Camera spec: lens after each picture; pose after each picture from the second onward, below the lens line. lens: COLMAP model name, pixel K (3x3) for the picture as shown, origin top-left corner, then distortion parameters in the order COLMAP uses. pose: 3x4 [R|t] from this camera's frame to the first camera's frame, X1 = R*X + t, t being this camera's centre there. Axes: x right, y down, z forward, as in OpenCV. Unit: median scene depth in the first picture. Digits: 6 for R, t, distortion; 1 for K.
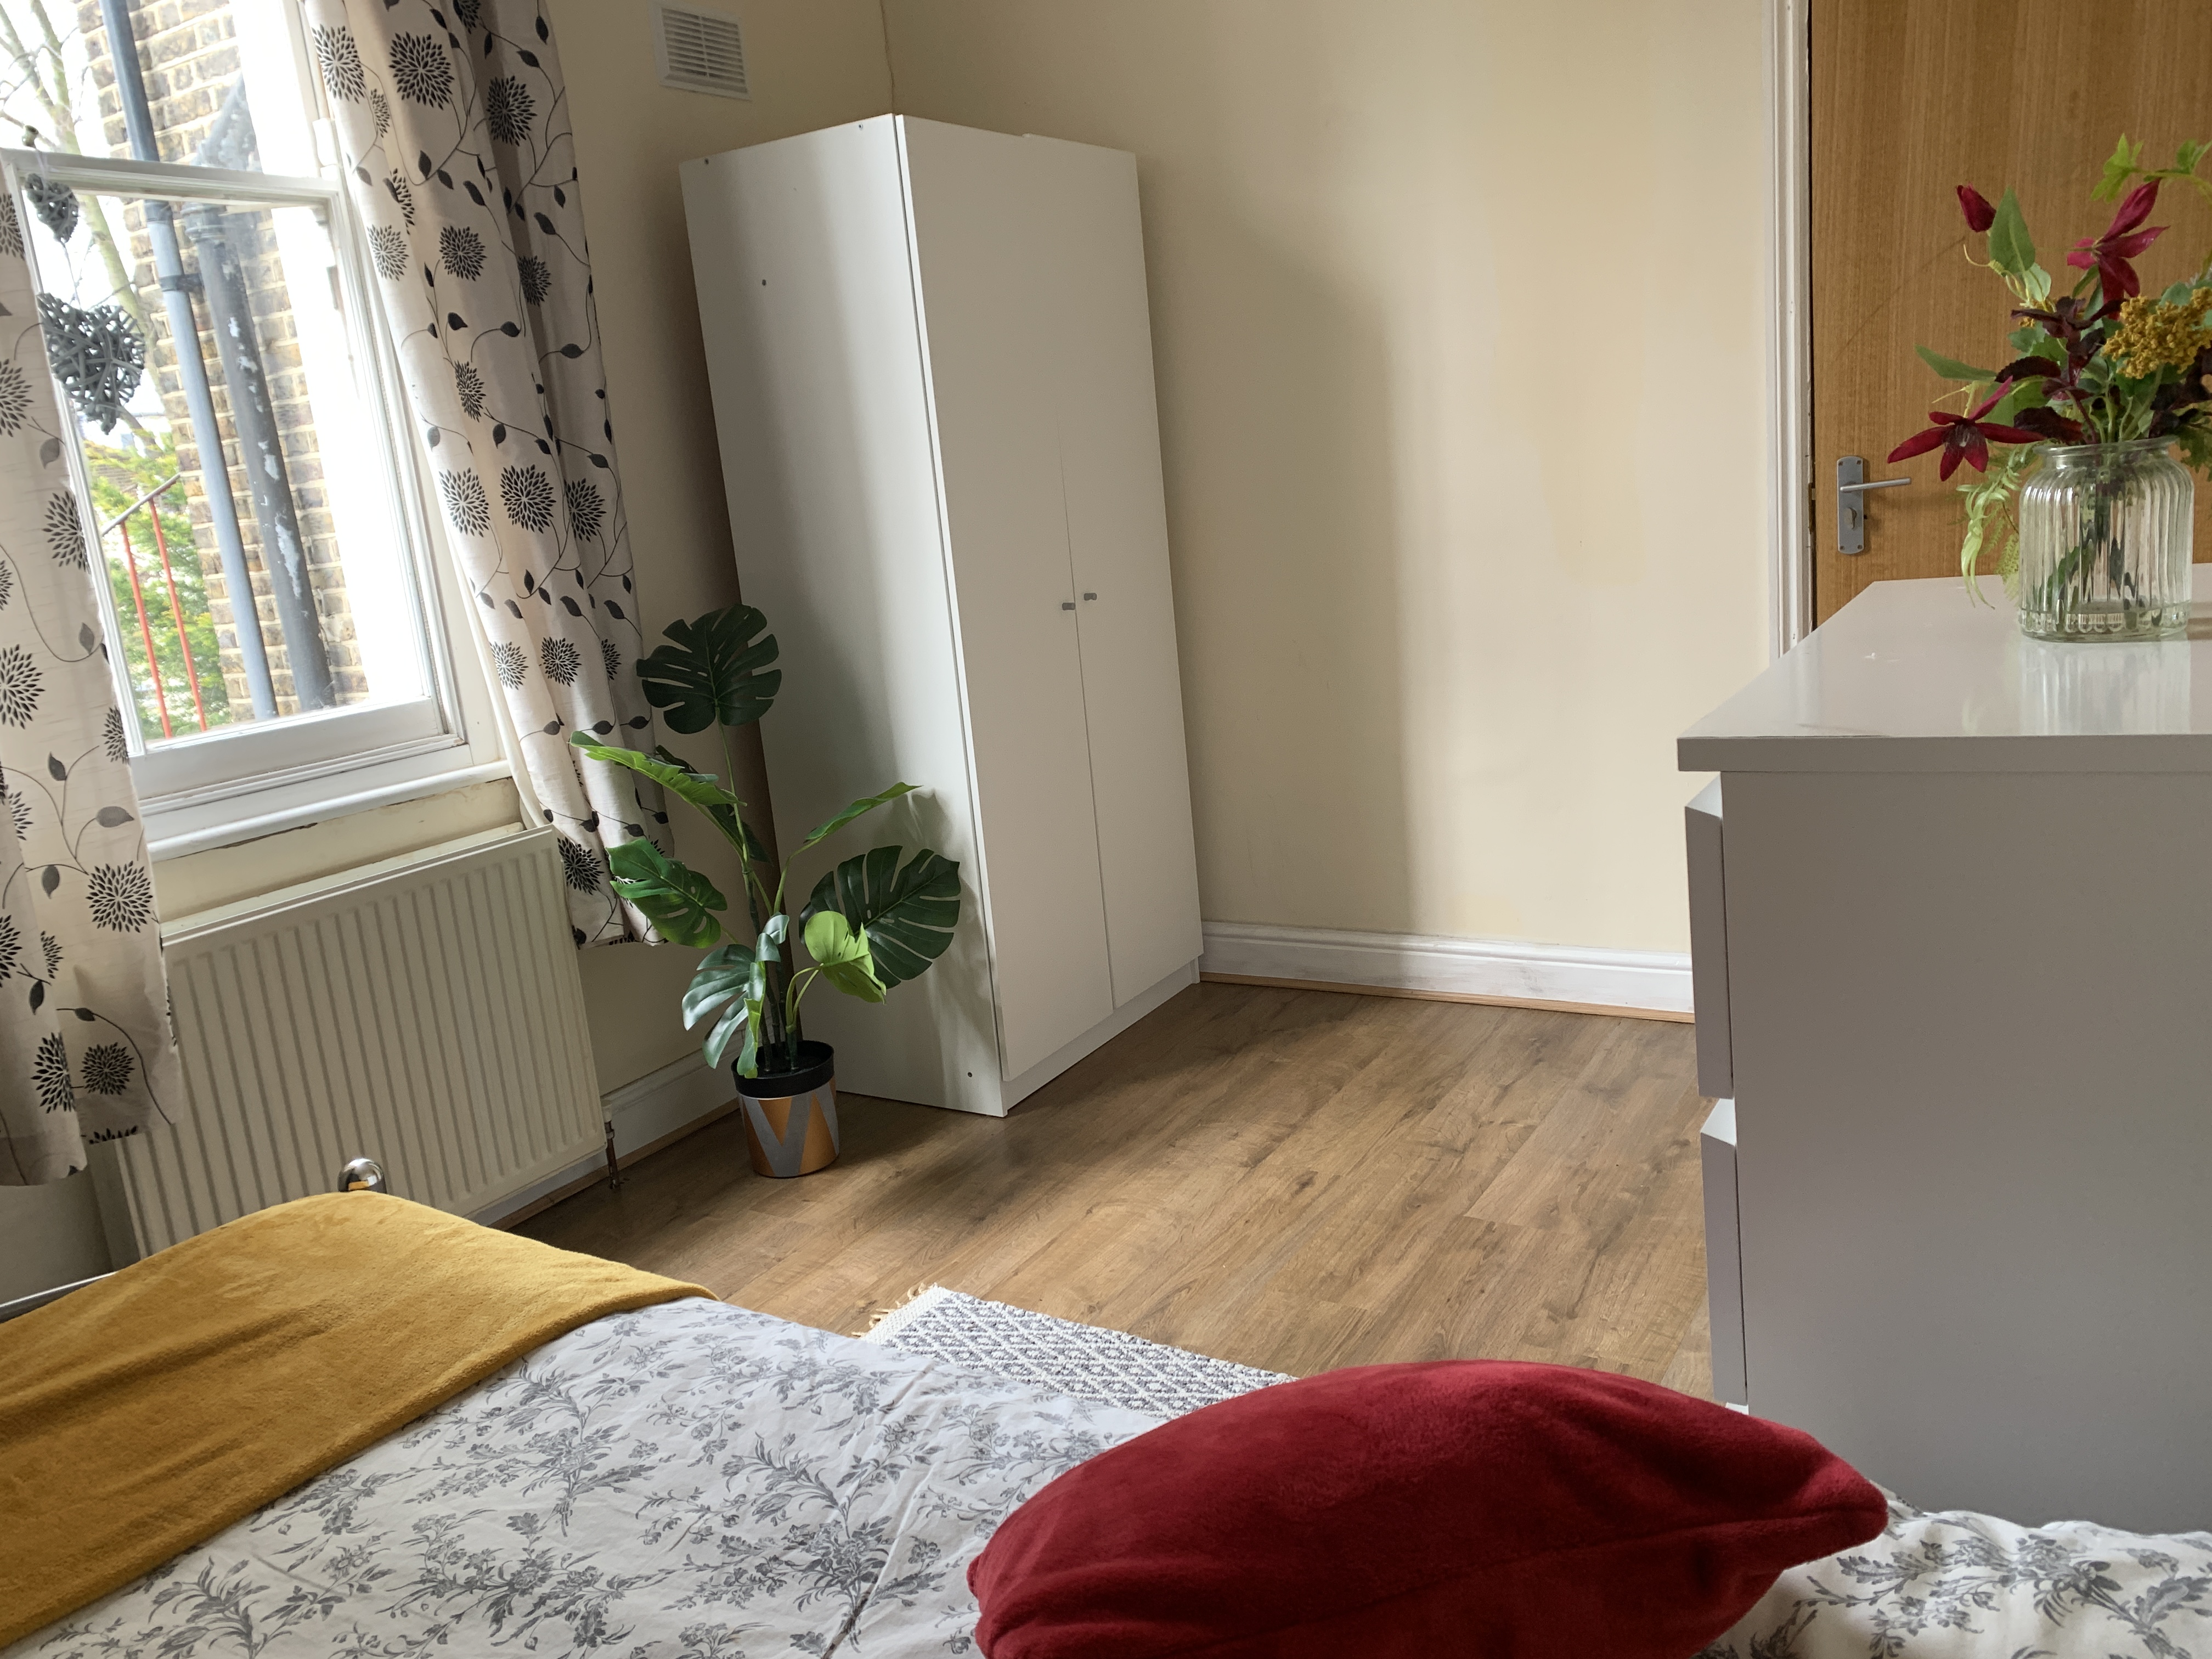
lens RADIAL K [[1666.0, 0, 1105.5], [0, 1666.0, 797.5], [0, 0, 1]] dist [0.145655, -0.206442]
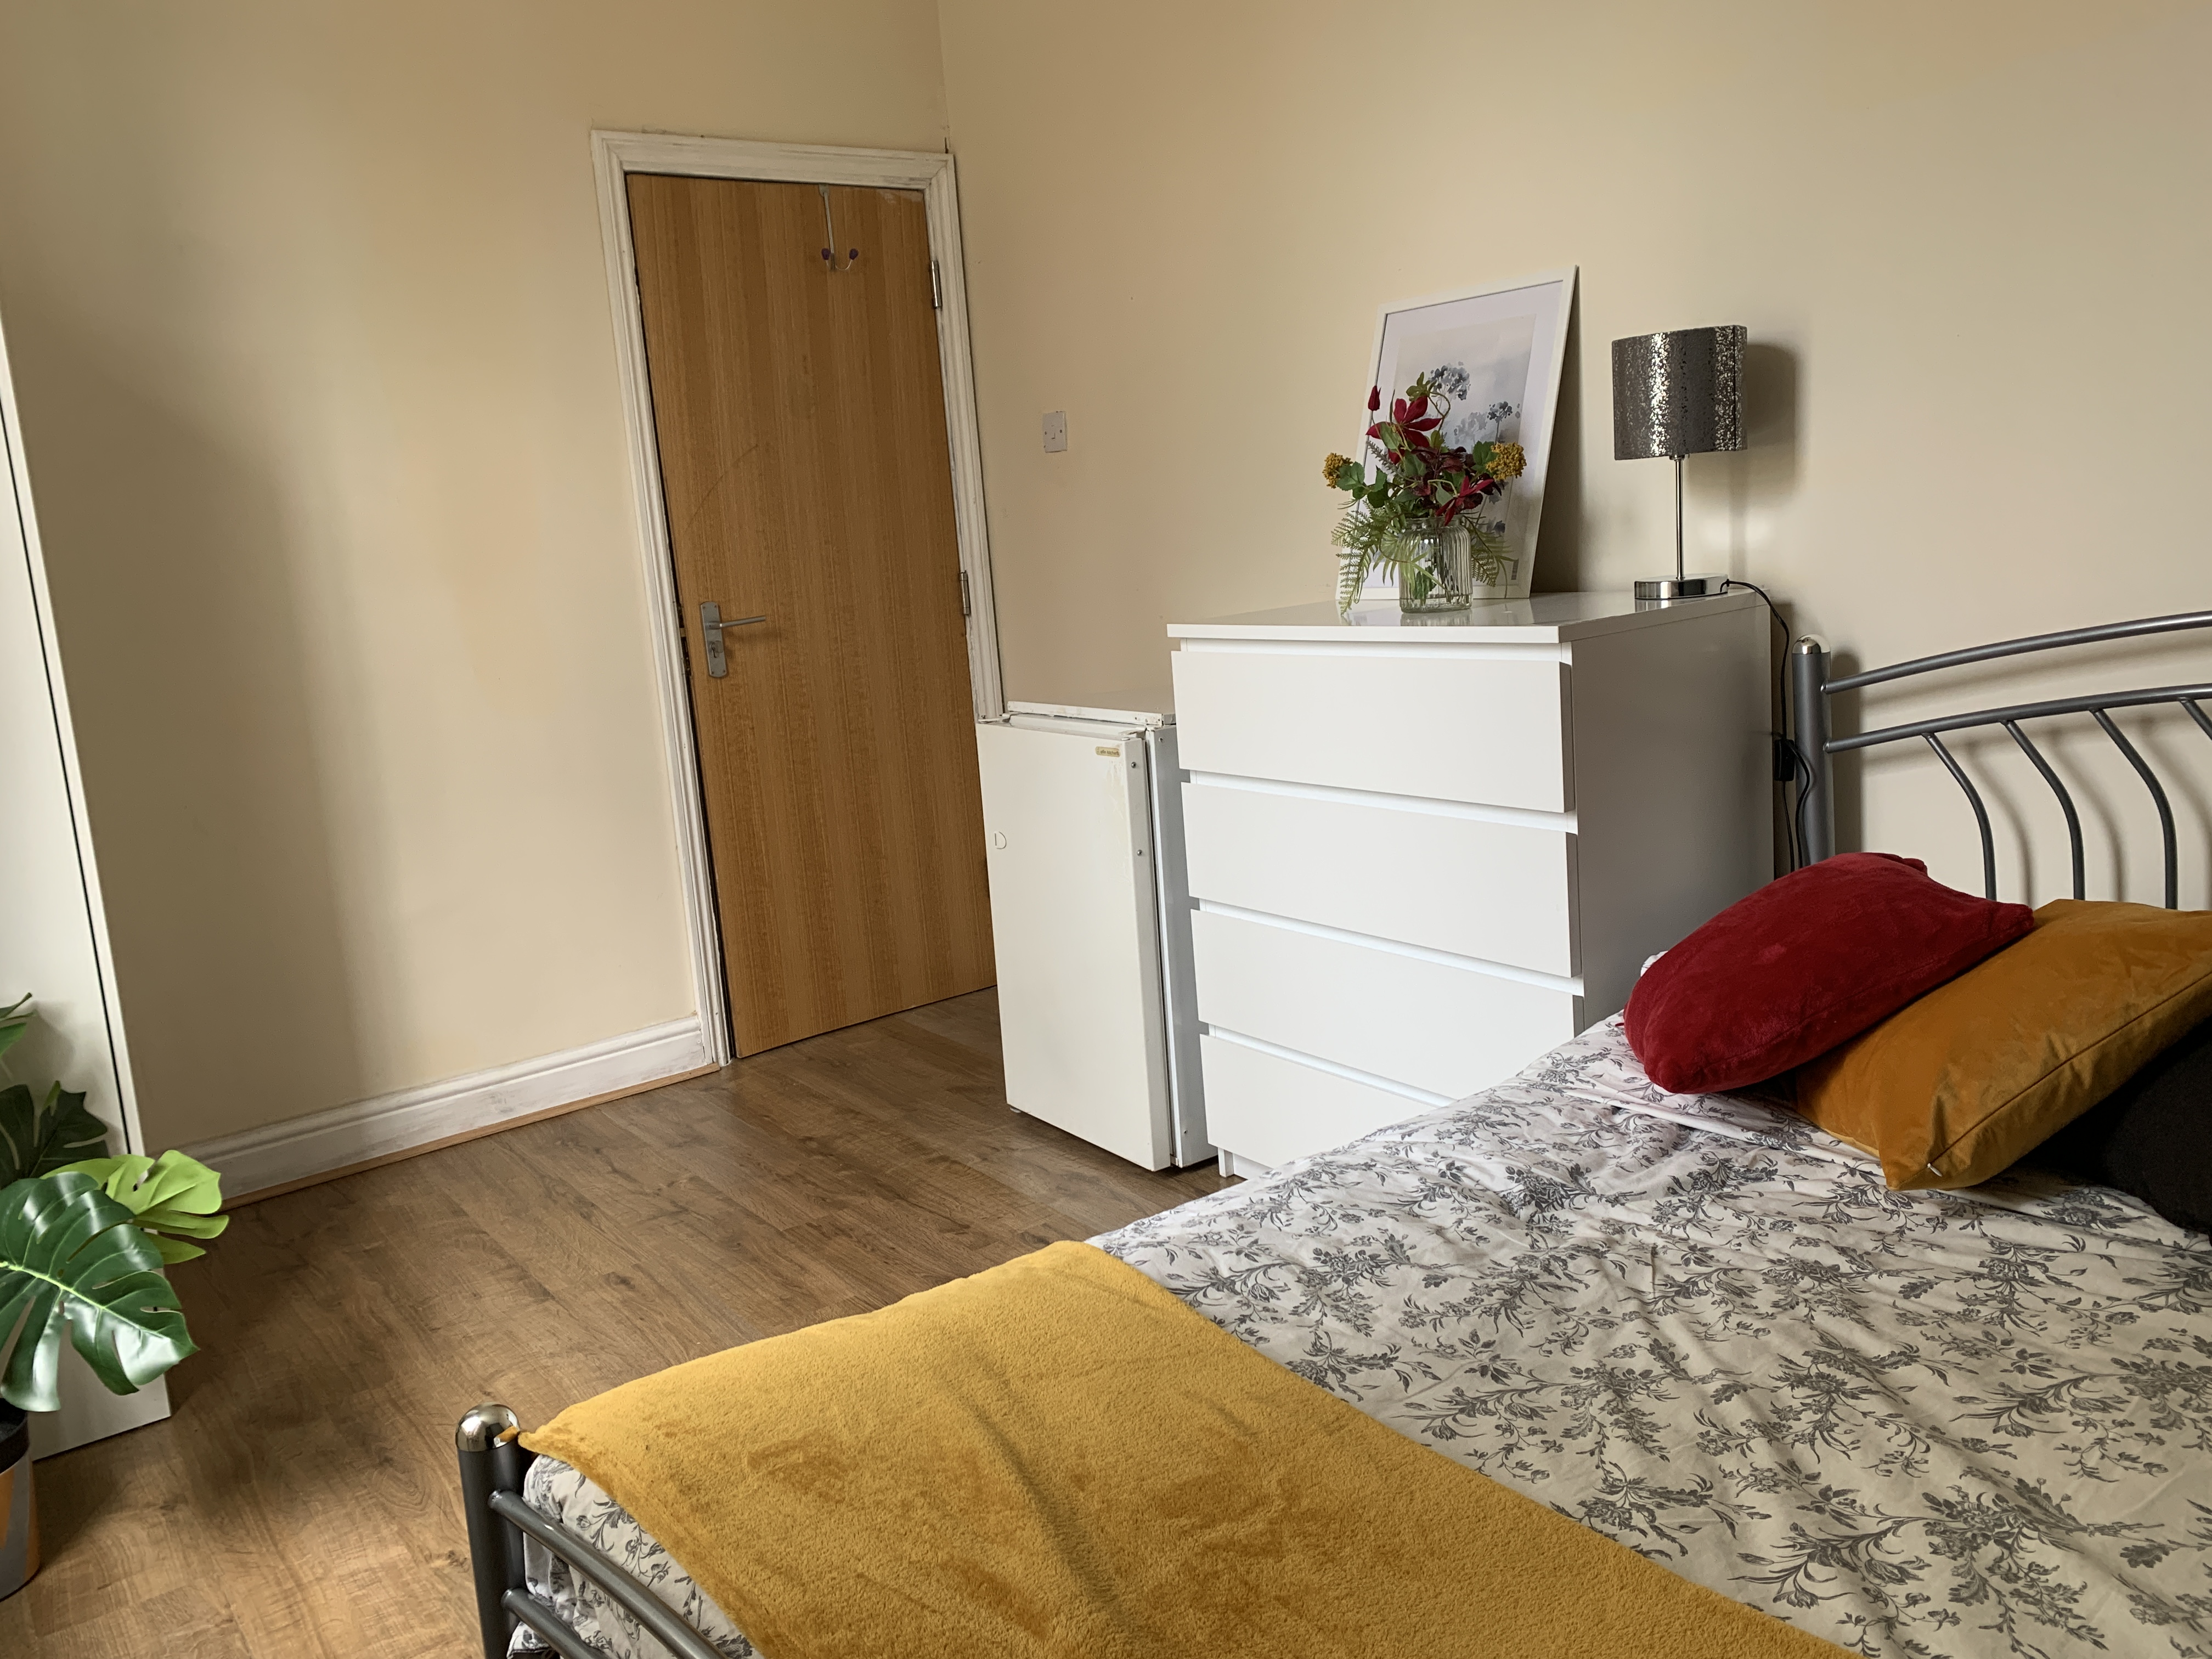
lens RADIAL K [[1647.2, 0, 1106.0], [0, 1647.2, 829.5], [0, 0, 1]] dist [0.010178, -0.000641]
pose [[0.354994, -0.094452, 0.930085, -0.651341], [0.226327, 0.973971, 0.012524, 0.020128], [-0.907059, 0.206057, 0.367130, 0.315636]]
